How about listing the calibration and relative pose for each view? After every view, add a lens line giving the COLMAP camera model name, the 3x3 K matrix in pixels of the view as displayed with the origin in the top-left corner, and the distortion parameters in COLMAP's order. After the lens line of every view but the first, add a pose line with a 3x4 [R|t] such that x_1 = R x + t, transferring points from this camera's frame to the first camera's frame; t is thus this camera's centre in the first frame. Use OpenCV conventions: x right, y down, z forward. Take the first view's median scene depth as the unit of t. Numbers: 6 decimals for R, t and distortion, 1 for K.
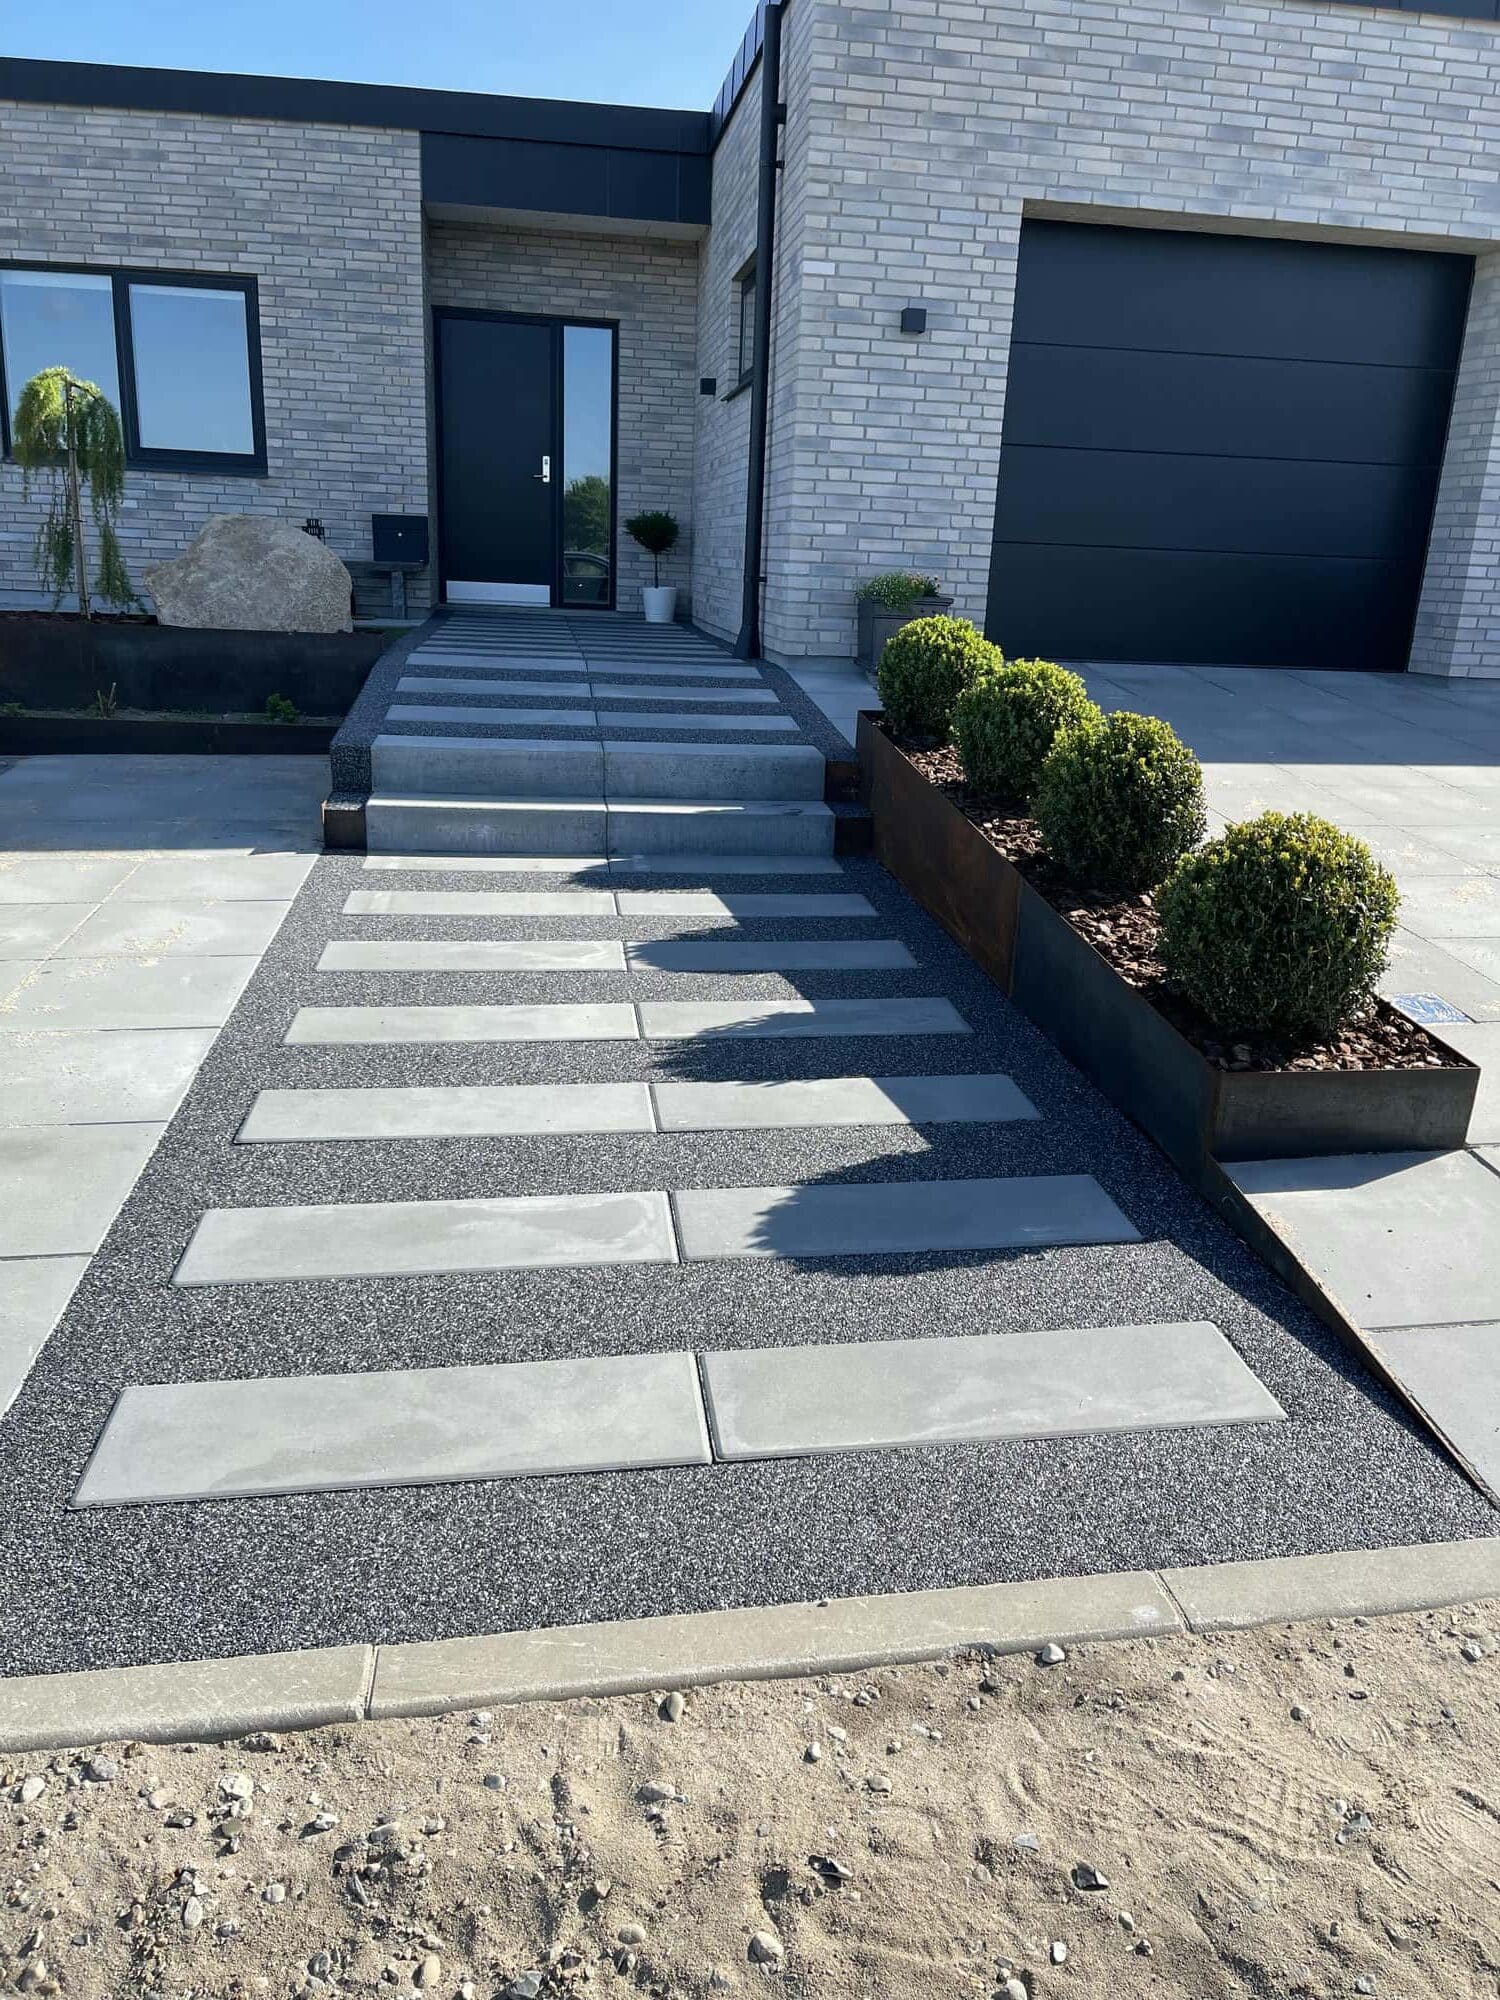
lens RADIAL K [[1463.7, 0, 750.0], [0, 1463.7, 1000.0], [0, 0, 1]] dist [0.067223, -0.086297]
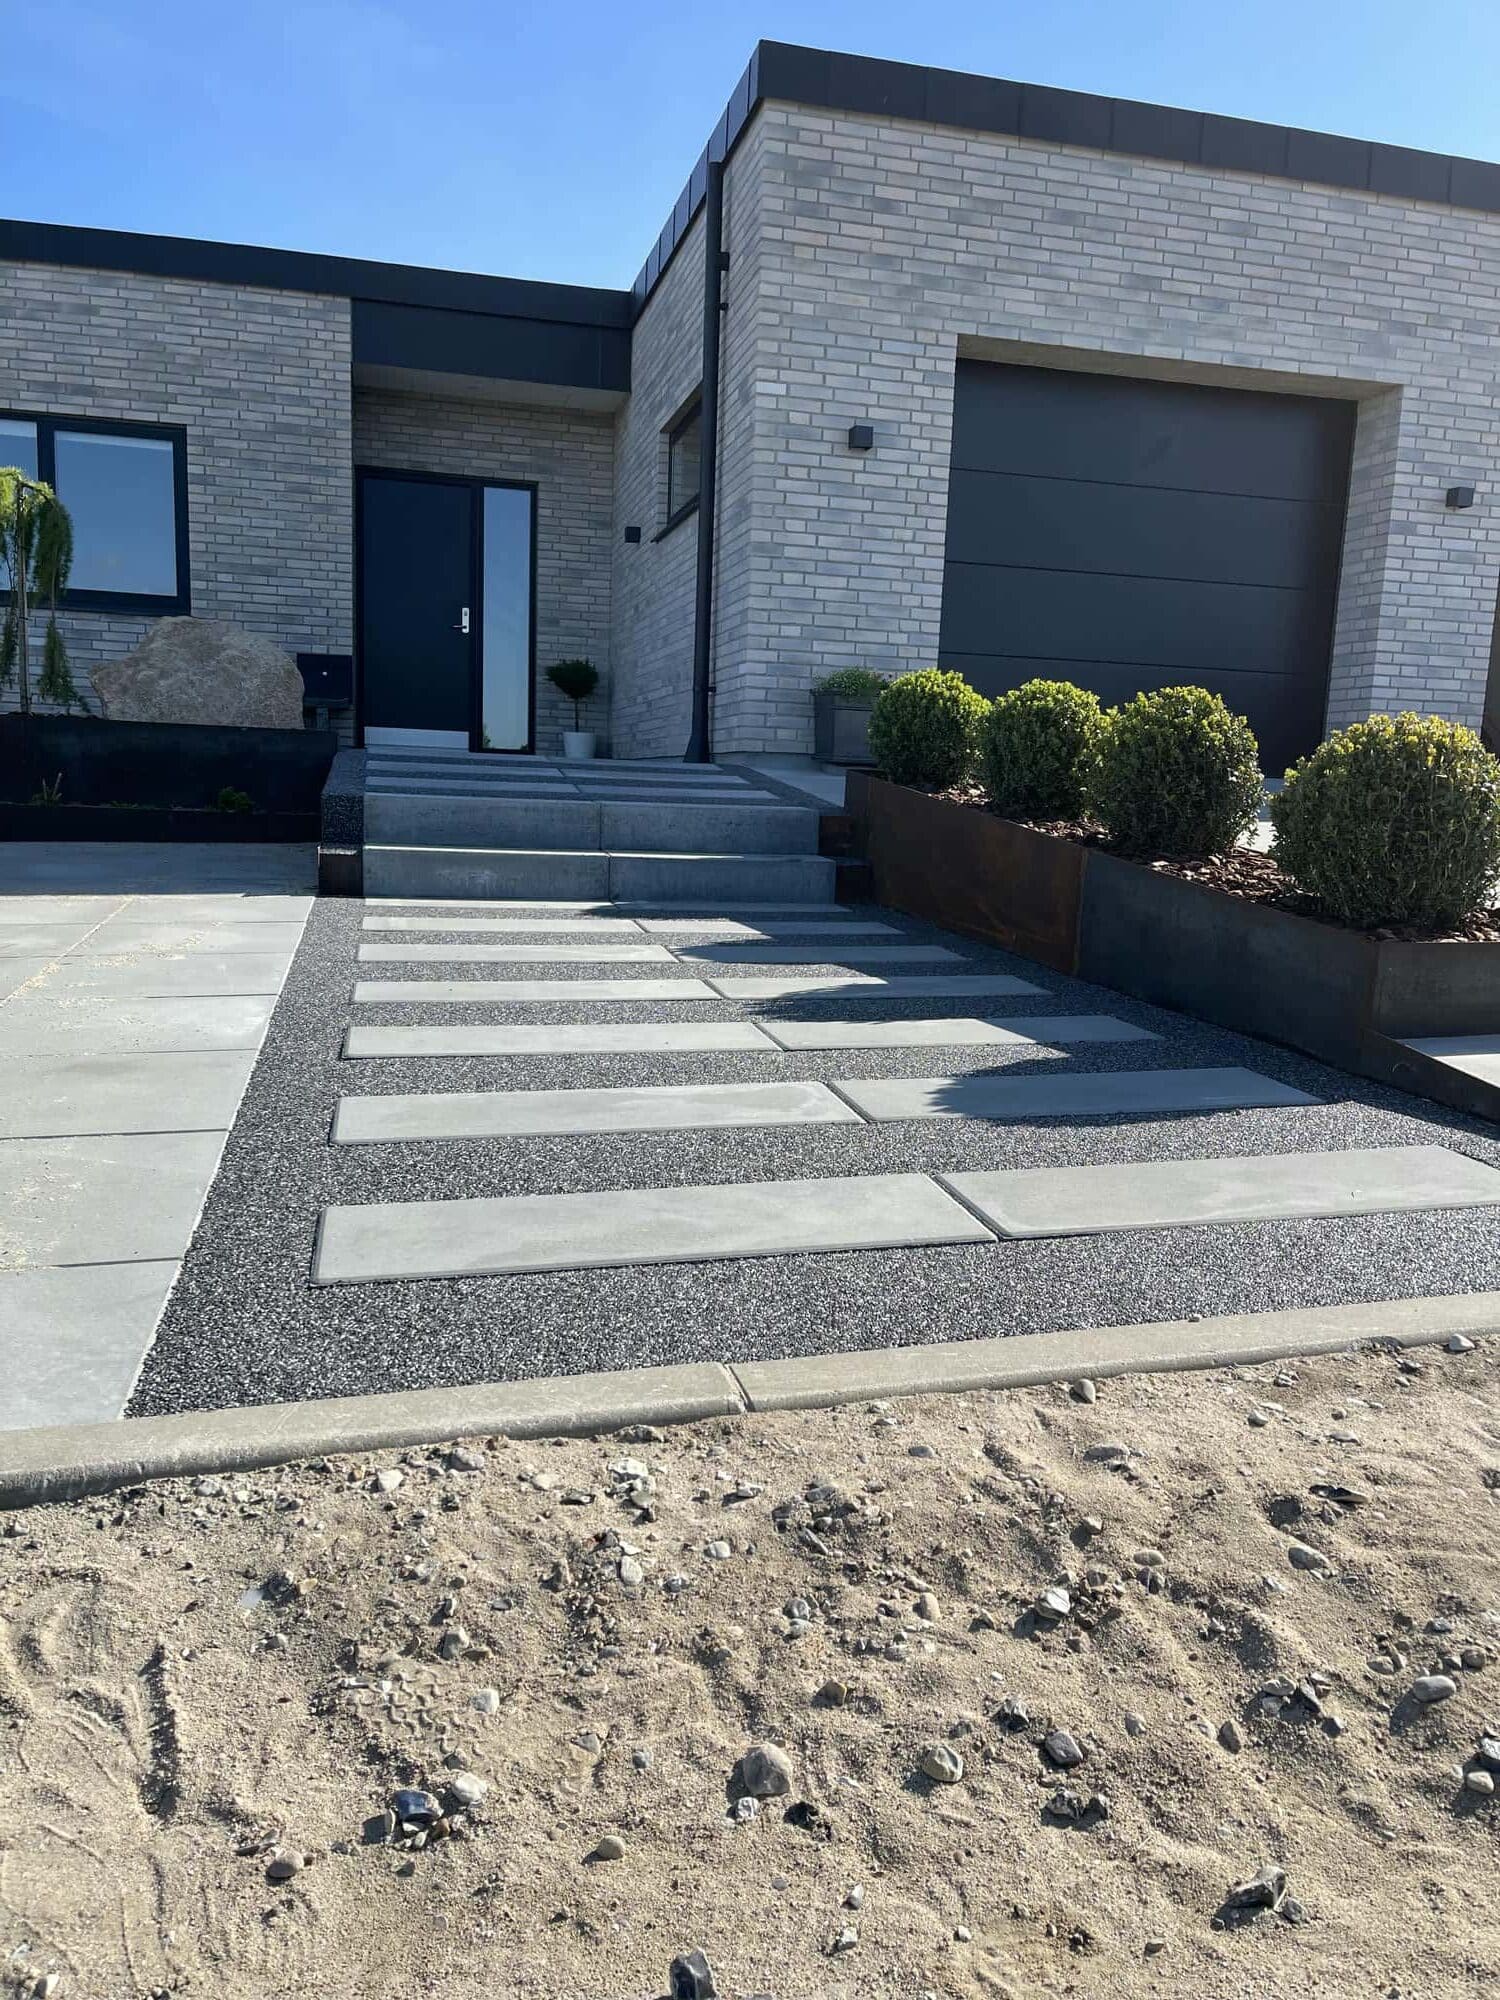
lens RADIAL K [[1469.8, 0, 750.0], [0, 1469.8, 1000.0], [0, 0, 1]] dist [0.053087, -0.057264]
pose [[0.995374, -0.018299, 0.094317, -0.076013], [0.031368, 0.989795, -0.139005, 0.082562], [-0.090811, 0.141321, 0.985790, 0.023917]]
